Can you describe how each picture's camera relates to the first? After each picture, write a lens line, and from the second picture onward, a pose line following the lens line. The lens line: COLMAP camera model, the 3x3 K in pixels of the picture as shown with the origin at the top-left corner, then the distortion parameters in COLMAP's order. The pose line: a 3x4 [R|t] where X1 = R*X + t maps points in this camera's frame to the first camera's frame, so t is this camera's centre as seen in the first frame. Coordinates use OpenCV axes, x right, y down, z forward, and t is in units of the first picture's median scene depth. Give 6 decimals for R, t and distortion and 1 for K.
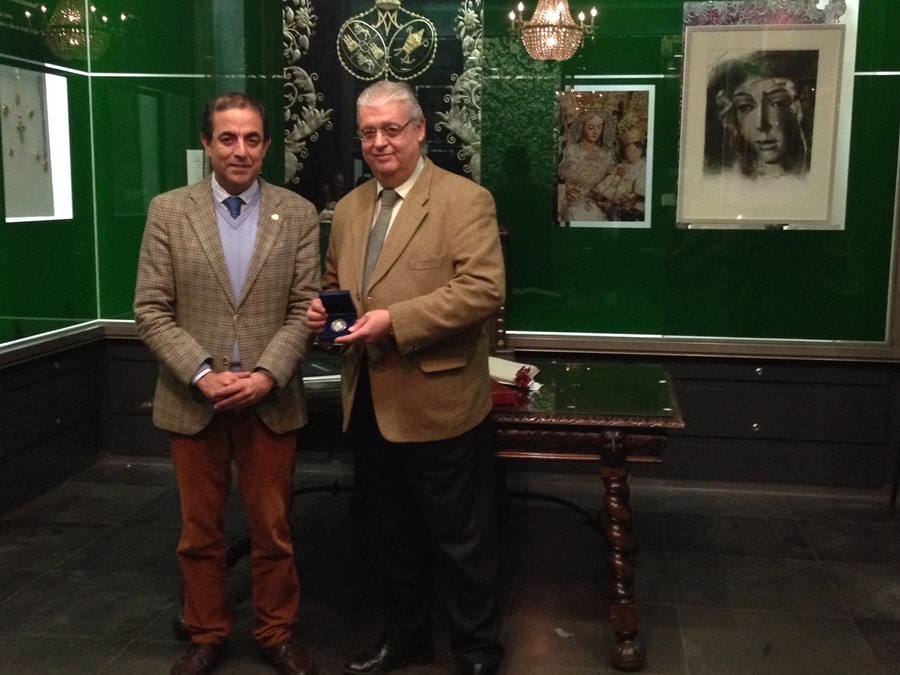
lens RADIAL K [[1188.0, 0, 453.4], [0, 1188.0, 337.4], [0, 0, 1]] dist [0.026354, 0.000000]
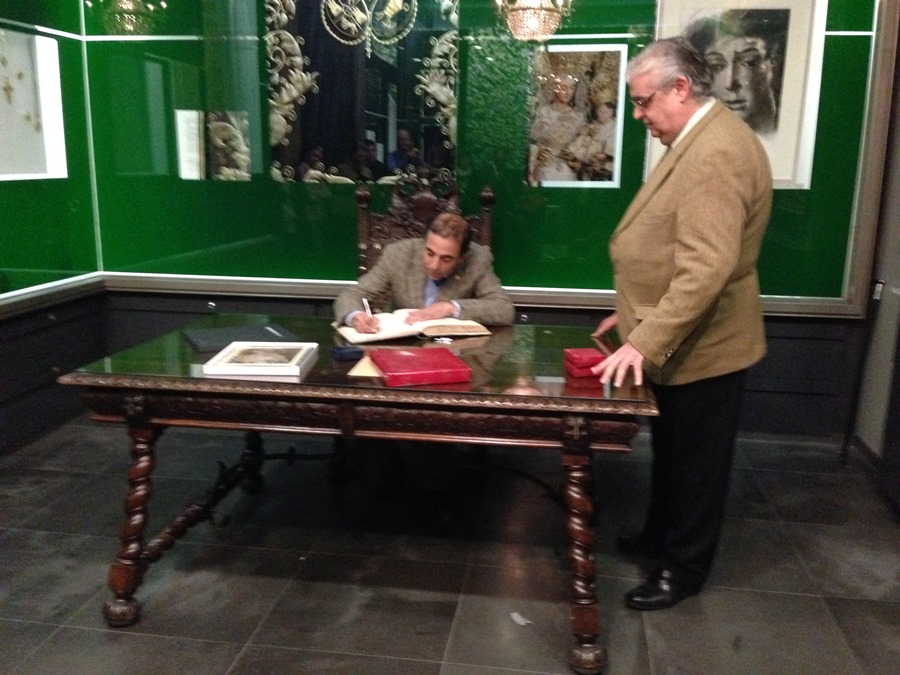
lens RADIAL K [[766.3, 0, 444.9], [0, 766.3, 338.1], [0, 0, 1]] dist [0.045796, -0.075598]
pose [[0.999087, 0.009338, -0.041689, 0.042777], [-0.005201, 0.995147, 0.098263, -0.025934], [0.042404, -0.097957, 0.994287, 0.310272]]
